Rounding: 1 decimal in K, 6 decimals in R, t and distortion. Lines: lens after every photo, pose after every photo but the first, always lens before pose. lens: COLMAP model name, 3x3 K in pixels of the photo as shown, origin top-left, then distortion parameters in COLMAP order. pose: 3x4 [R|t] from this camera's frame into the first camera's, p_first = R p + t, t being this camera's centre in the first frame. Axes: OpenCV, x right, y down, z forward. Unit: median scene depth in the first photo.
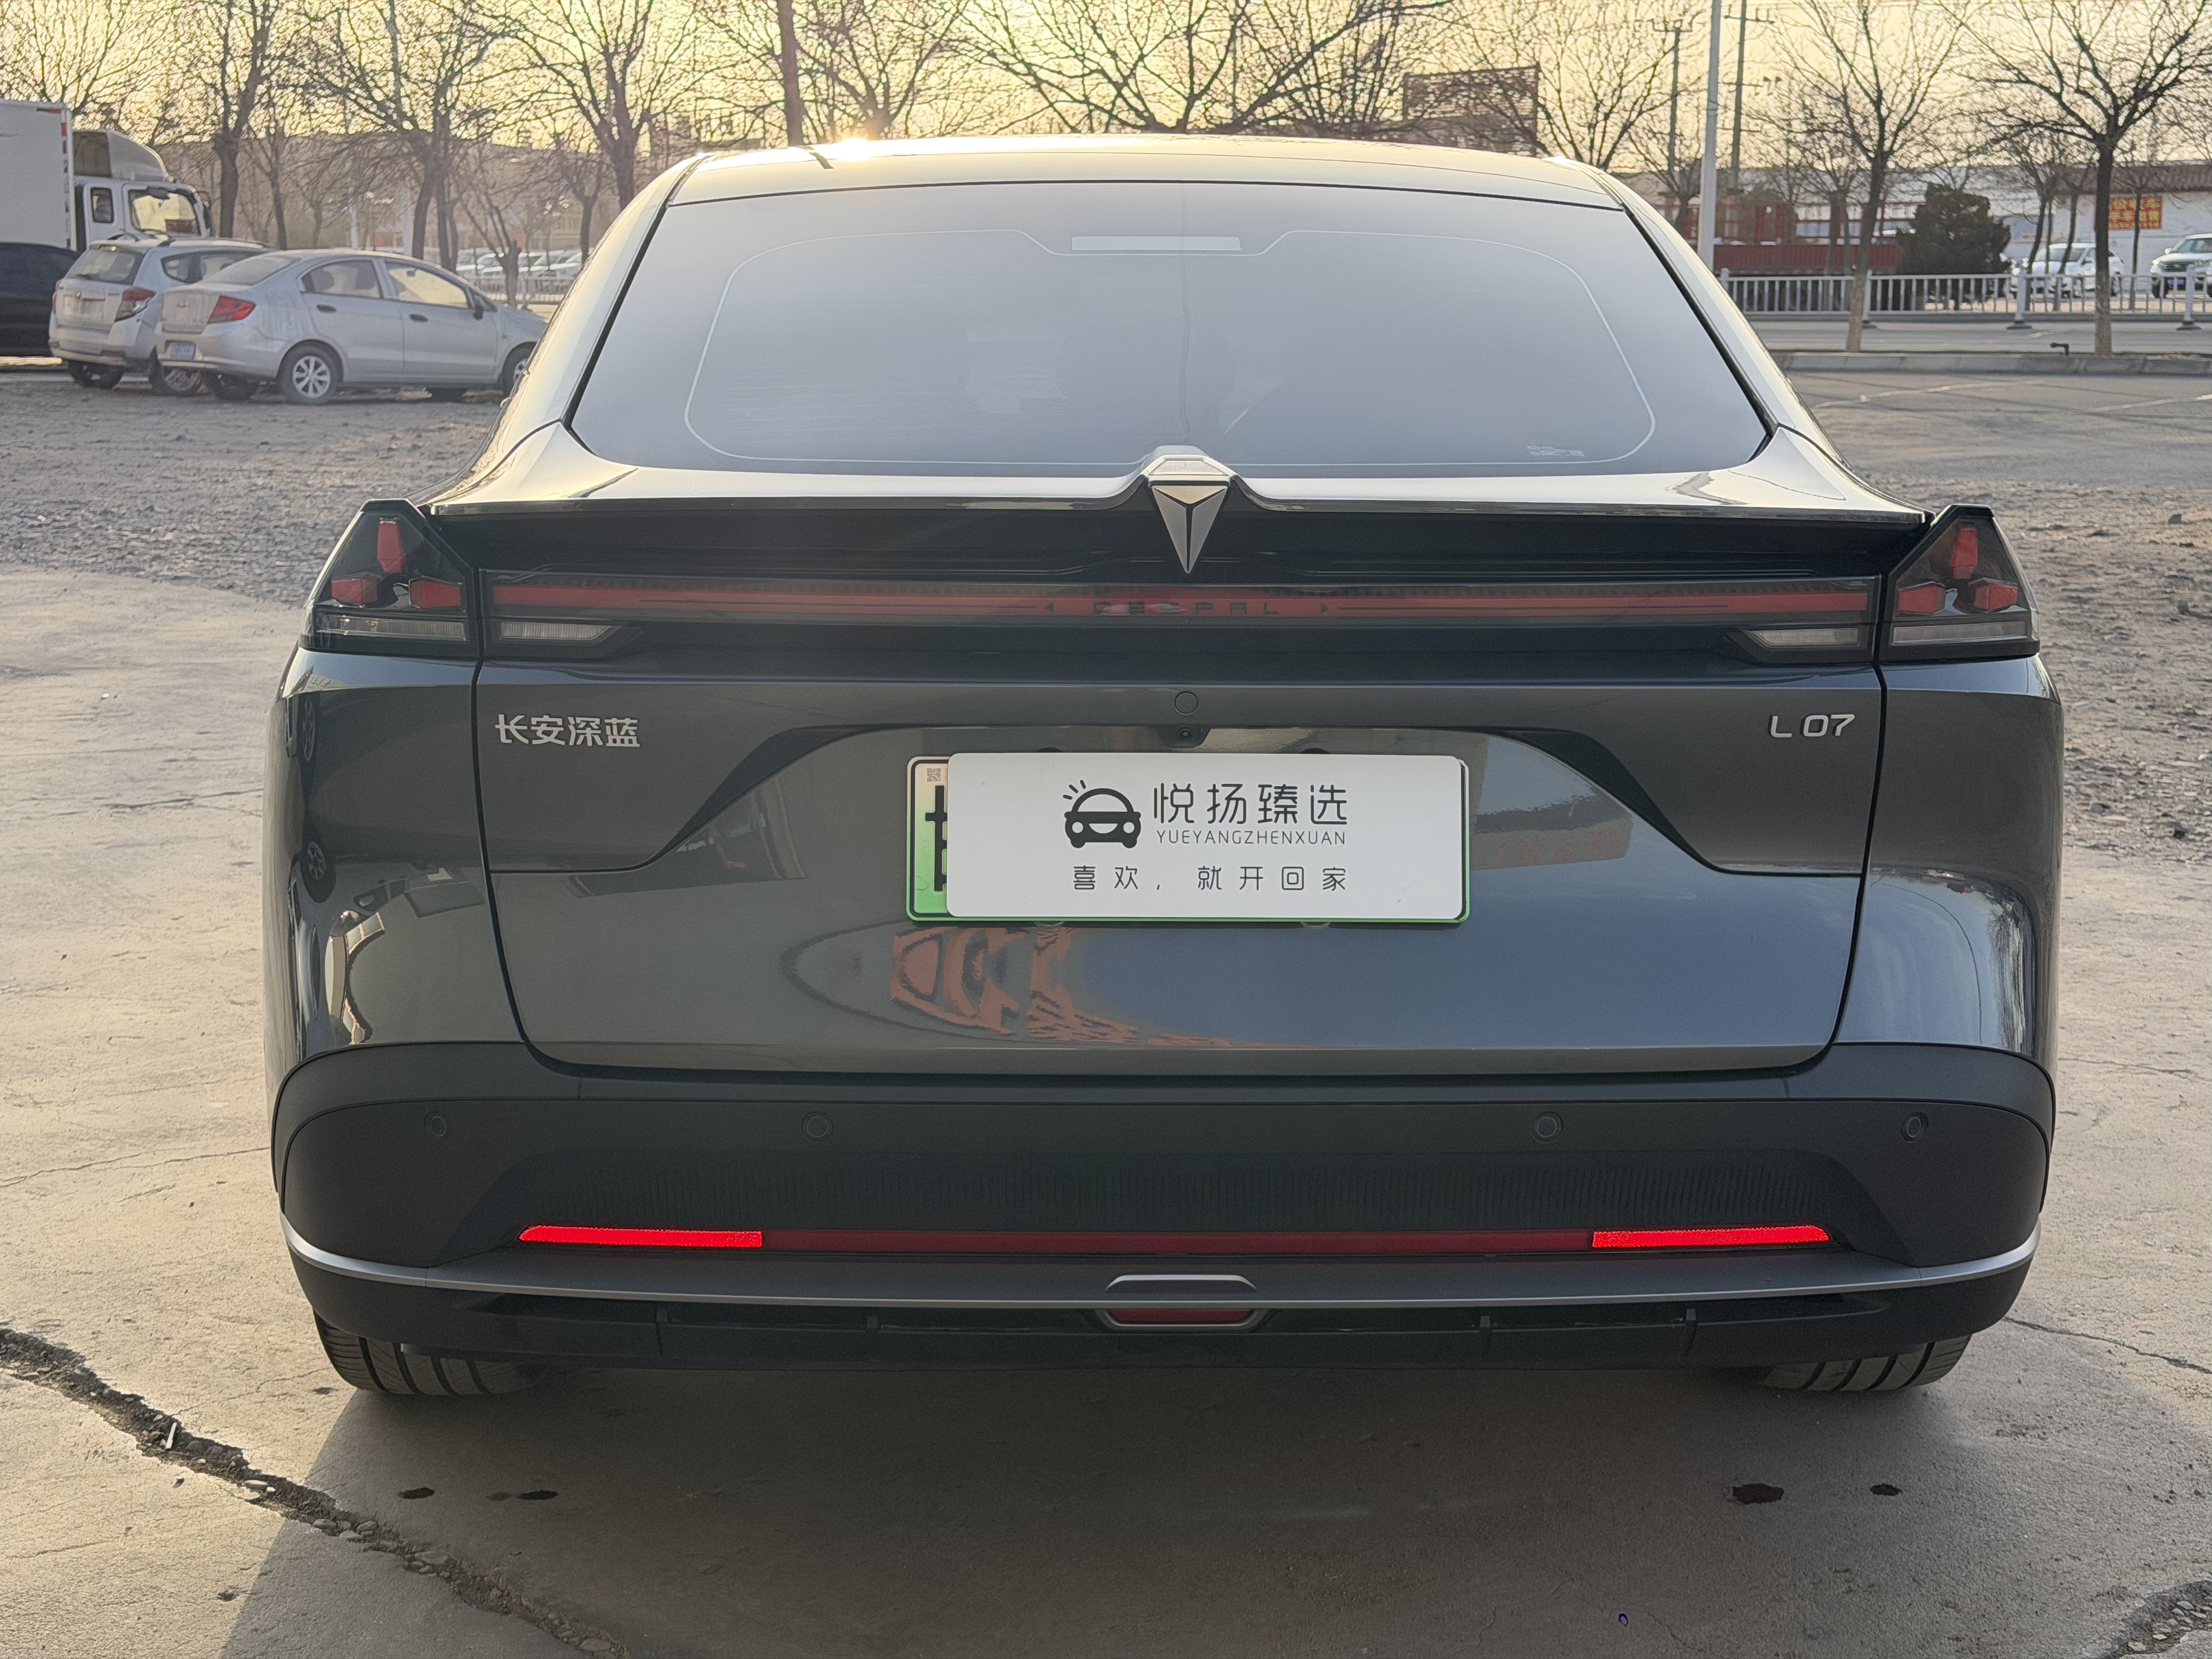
lens RADIAL K [[3045.8, 0, 1106.0], [0, 3045.8, 829.5], [0, 0, 1]] dist [0.211059, -0.465394]
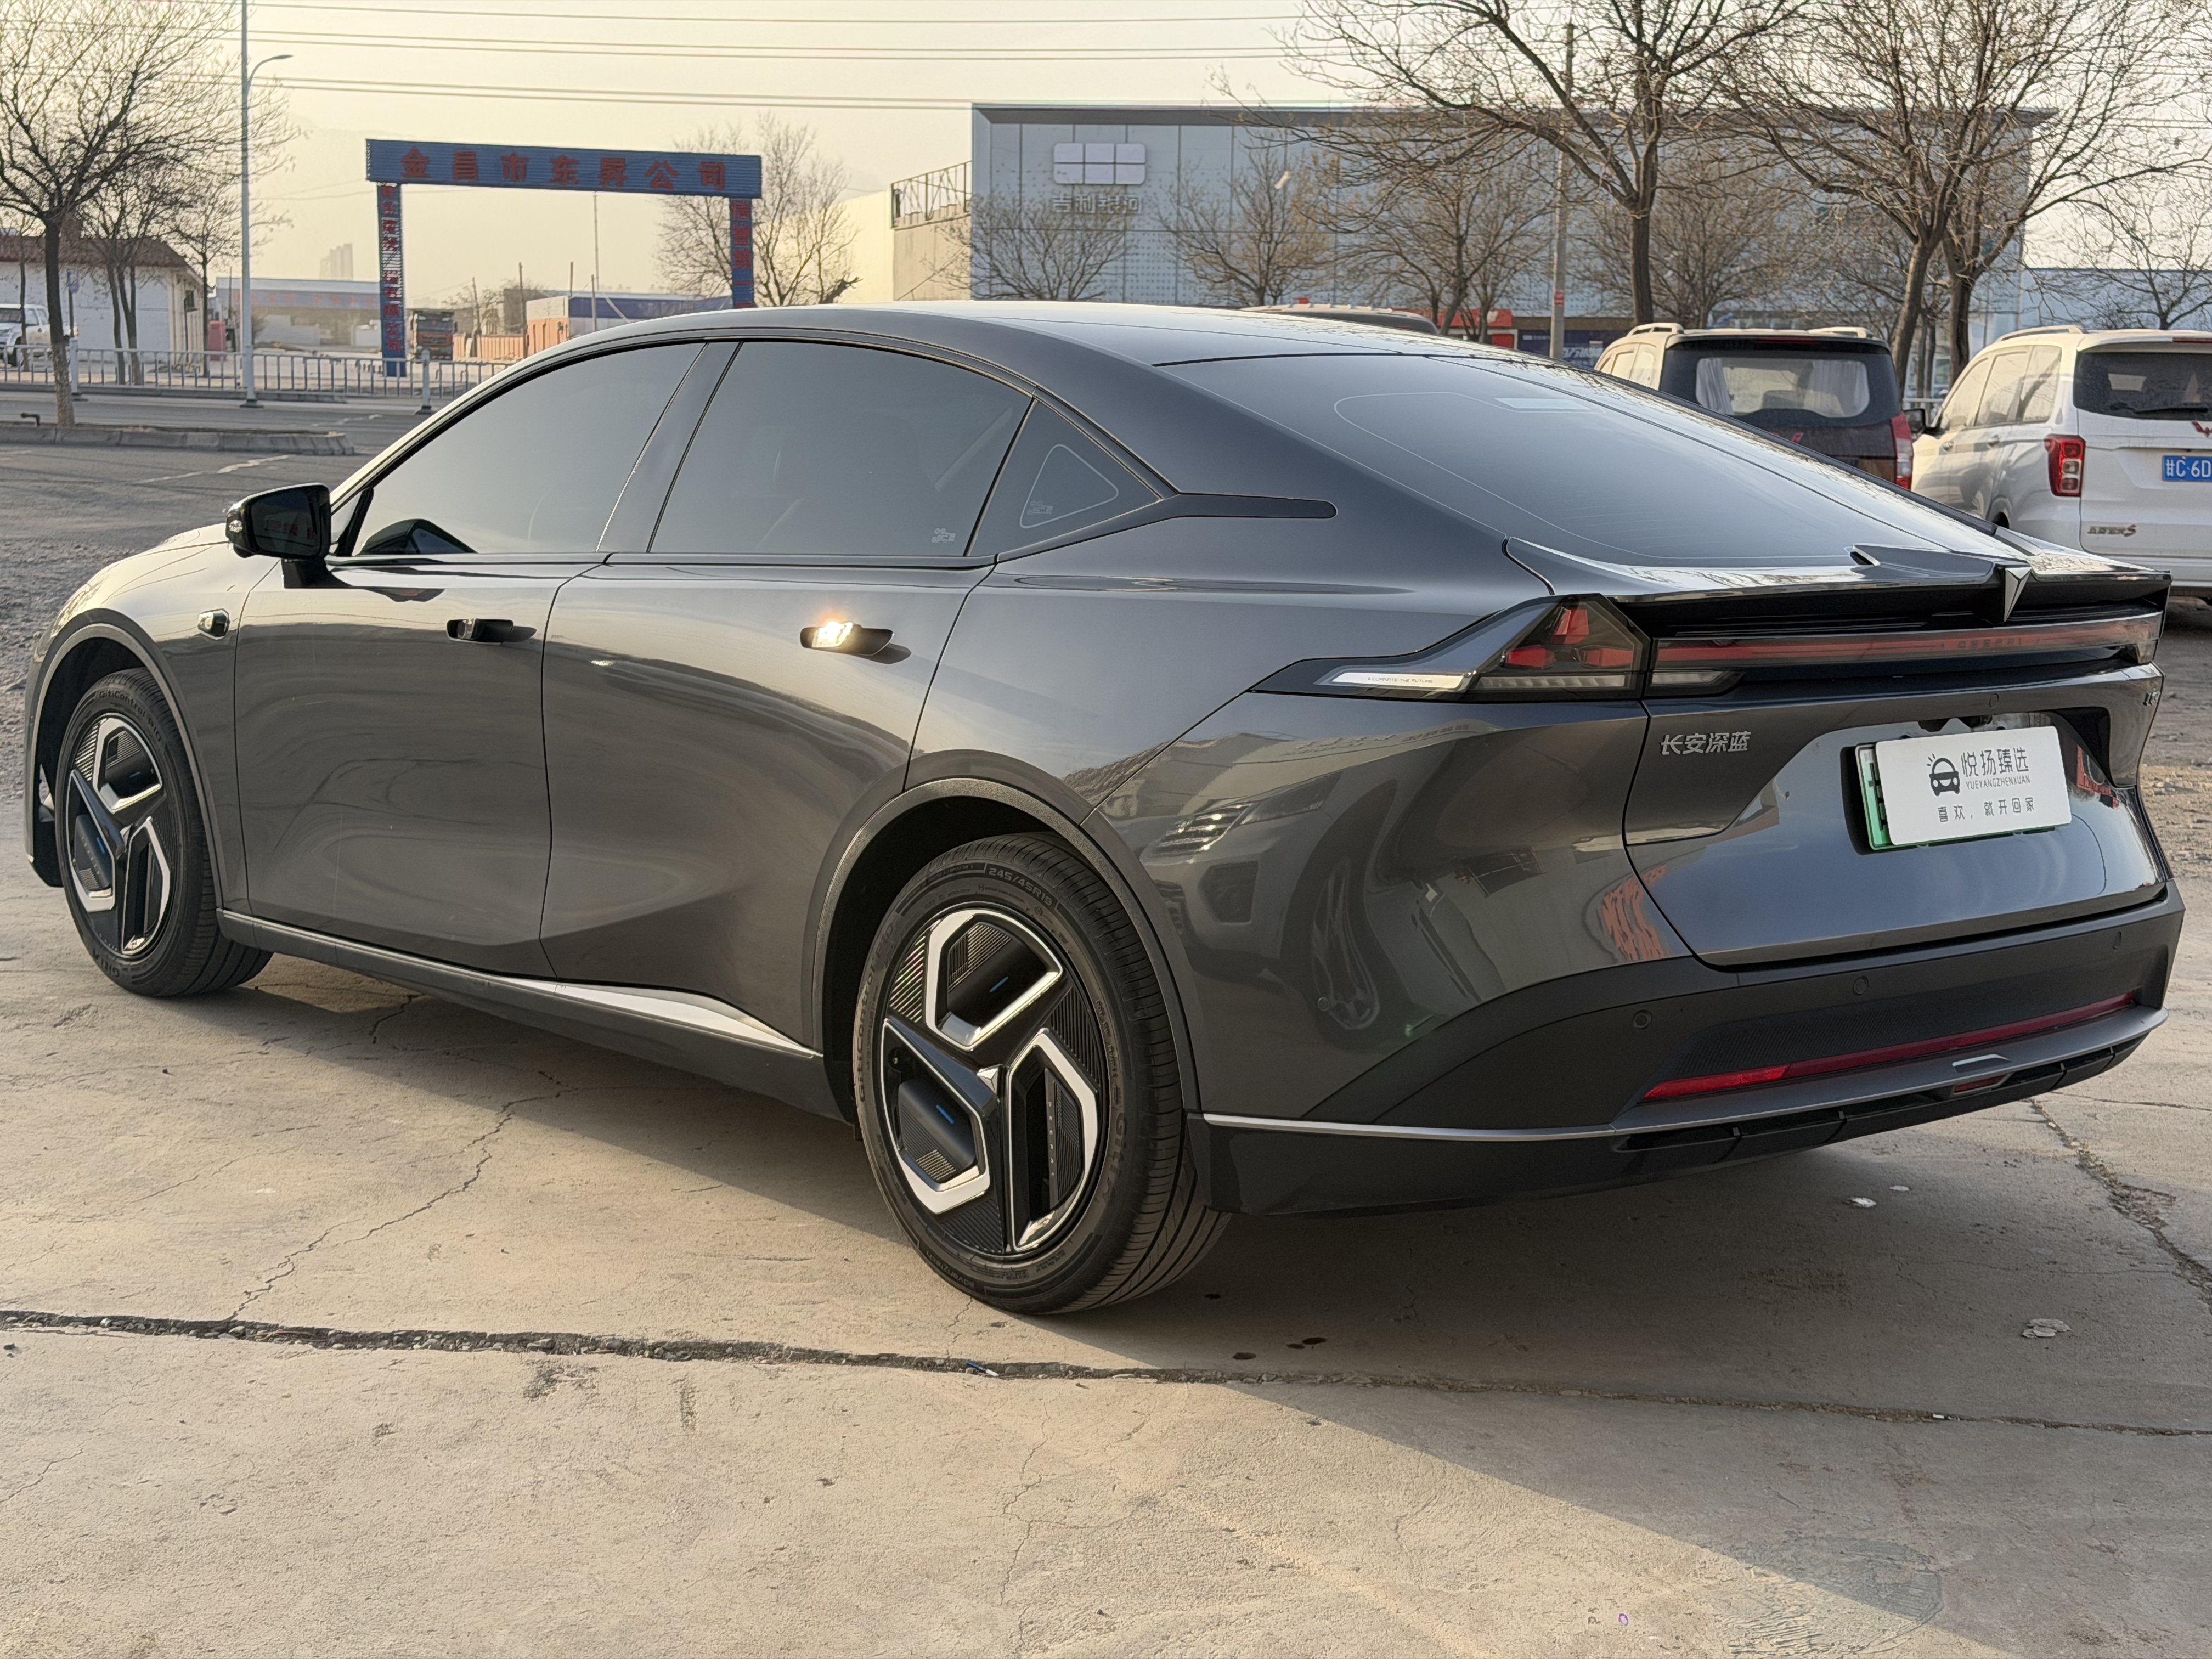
lens RADIAL K [[3045.8, 0, 1106.0], [0, 3045.8, 829.5], [0, 0, 1]] dist [0.211059, -0.465394]
pose [[0.754151, -0.075944, 0.652295, -0.116130], [0.089073, 0.995941, 0.012972, -0.003019], [-0.650632, 0.048319, 0.757854, 0.005331]]
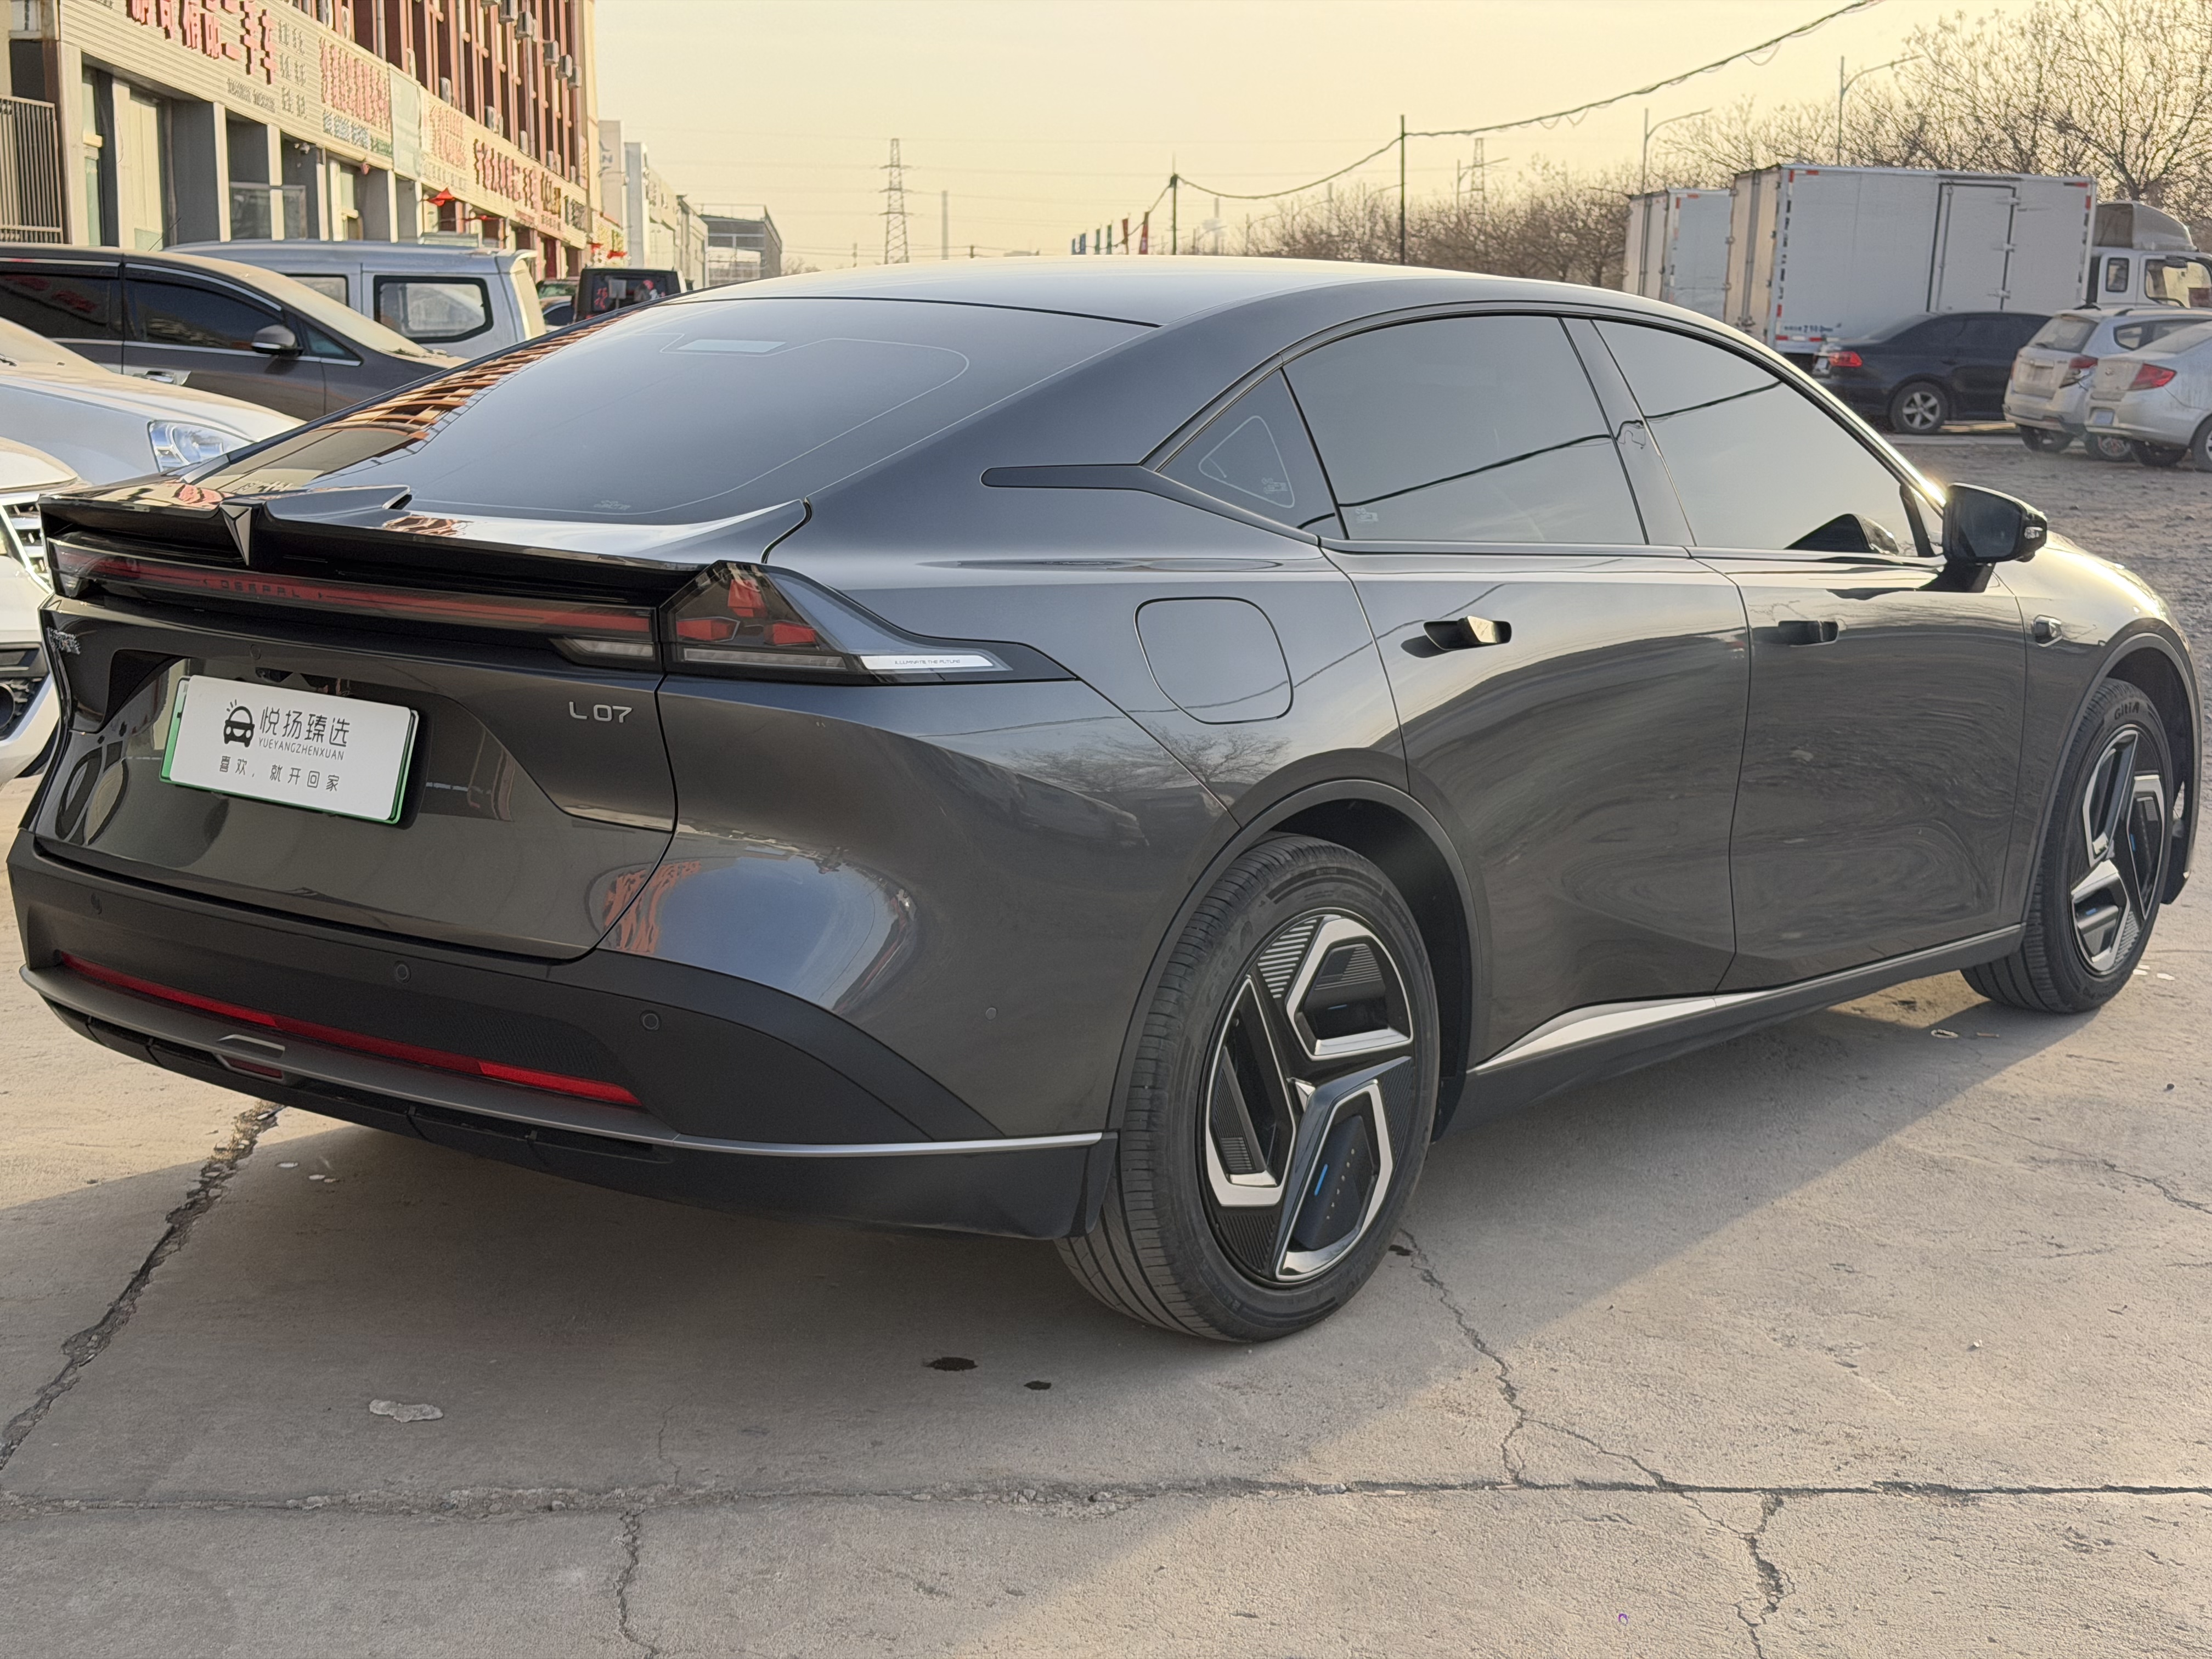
lens RADIAL K [[3045.8, 0, 1106.0], [0, 3045.8, 829.5], [0, 0, 1]] dist [0.211059, -0.465394]
pose [[0.768823, 0.115431, -0.628957, 0.107581], [-0.127882, 0.991458, 0.025640, -0.003901], [0.626544, 0.060720, 0.777017, 0.007732]]
